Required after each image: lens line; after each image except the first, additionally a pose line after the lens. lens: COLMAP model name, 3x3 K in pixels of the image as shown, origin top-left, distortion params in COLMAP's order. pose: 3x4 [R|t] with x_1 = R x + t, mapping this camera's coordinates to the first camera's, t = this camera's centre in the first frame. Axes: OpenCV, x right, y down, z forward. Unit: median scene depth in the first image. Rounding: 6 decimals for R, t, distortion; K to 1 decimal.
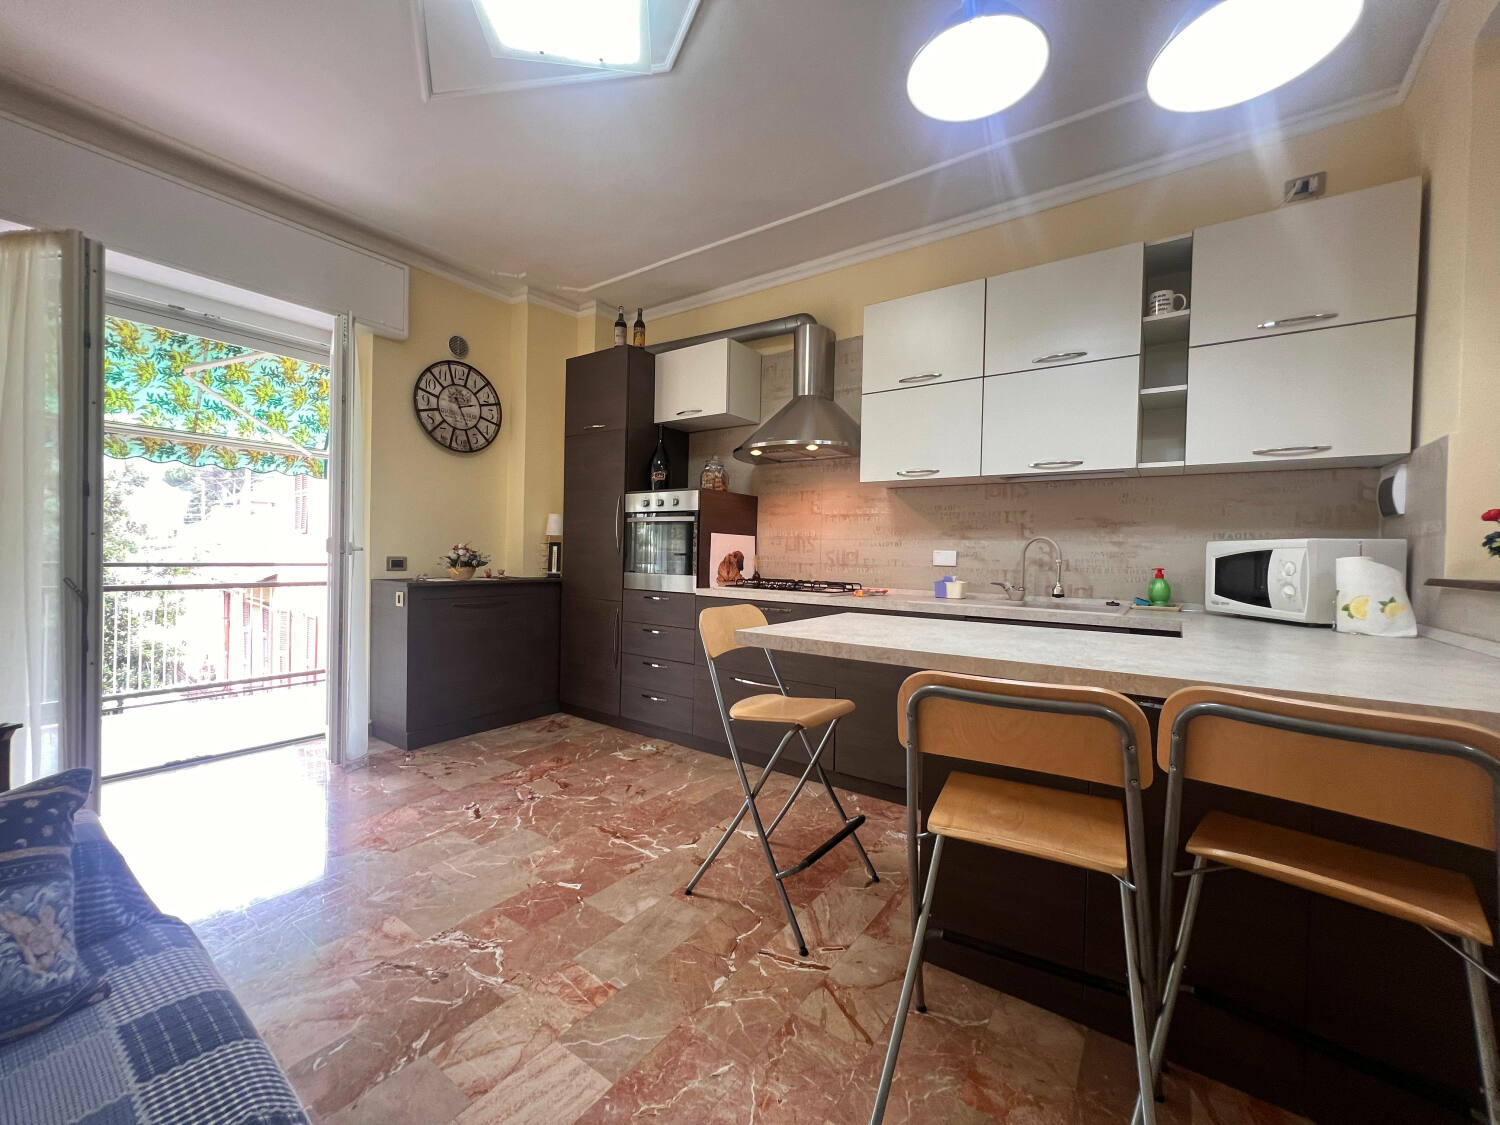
lens RADIAL K [[601.3, 0, 748.8], [0, 601.3, 562.6], [0, 0, 1]] dist [-0.002645, 0.000710]
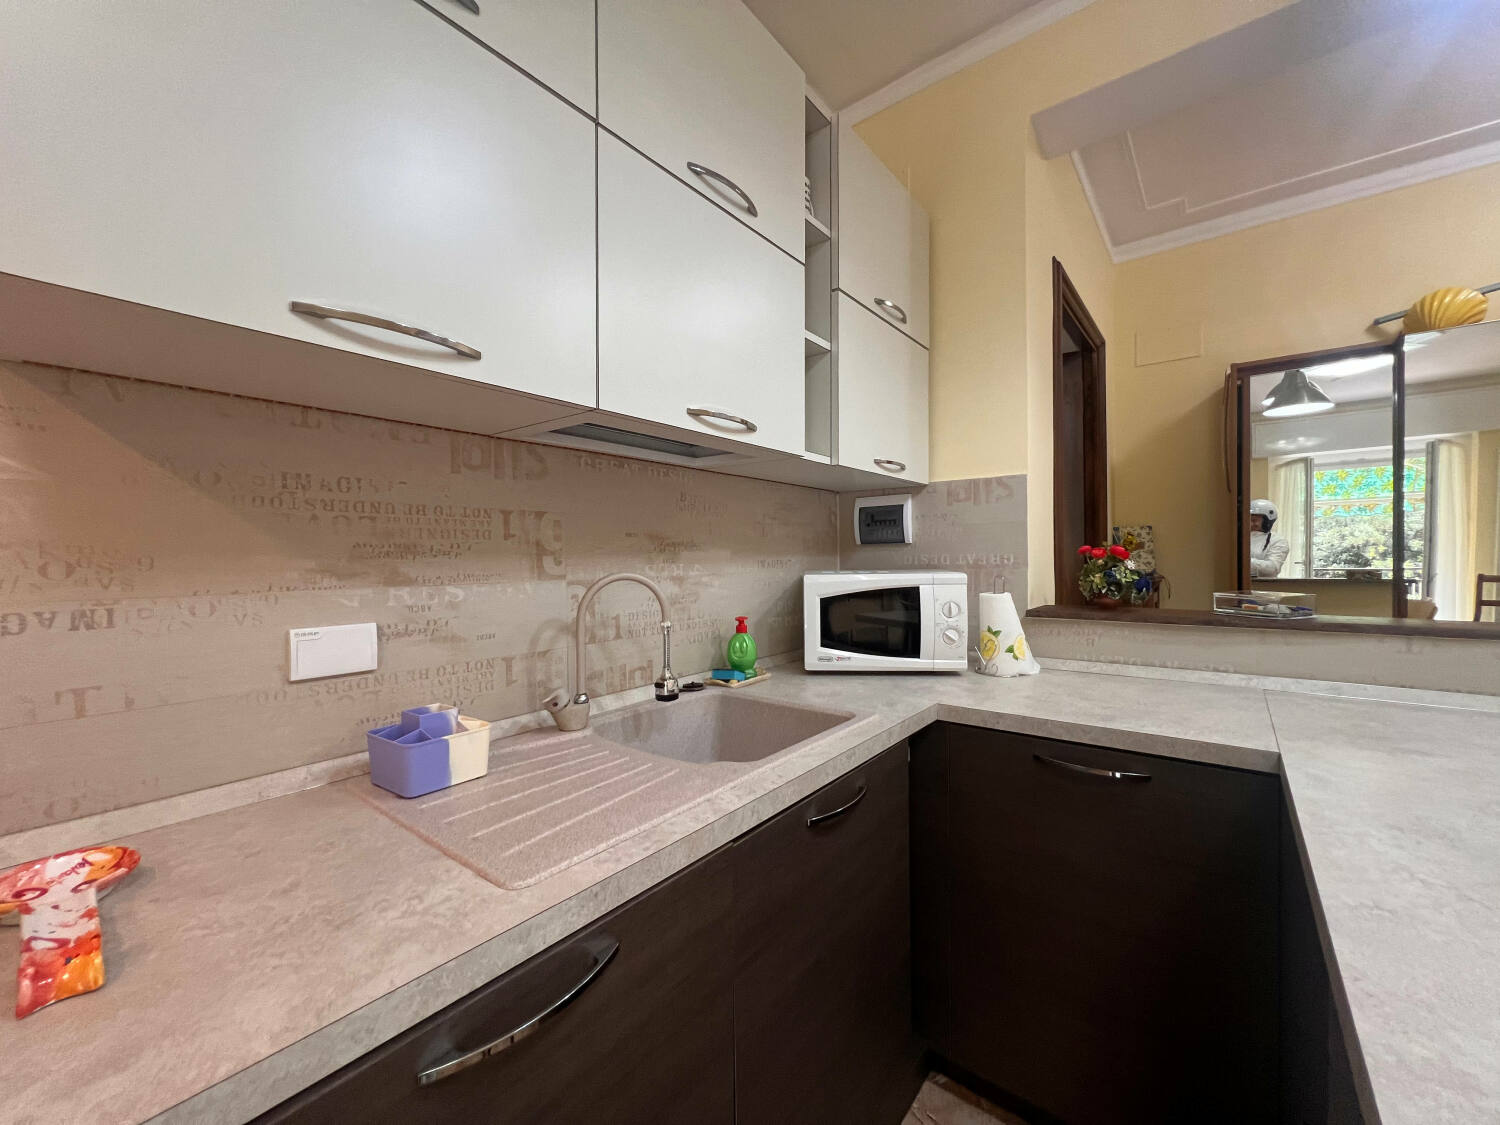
lens RADIAL K [[601.3, 0, 748.8], [0, 601.3, 562.6], [0, 0, 1]] dist [-0.002645, 0.000710]
pose [[0.049728, -0.033253, 0.998209, 0.034244], [0.026104, 0.999147, 0.031984, -0.053928], [-0.998422, 0.024467, 0.050554, 0.748494]]
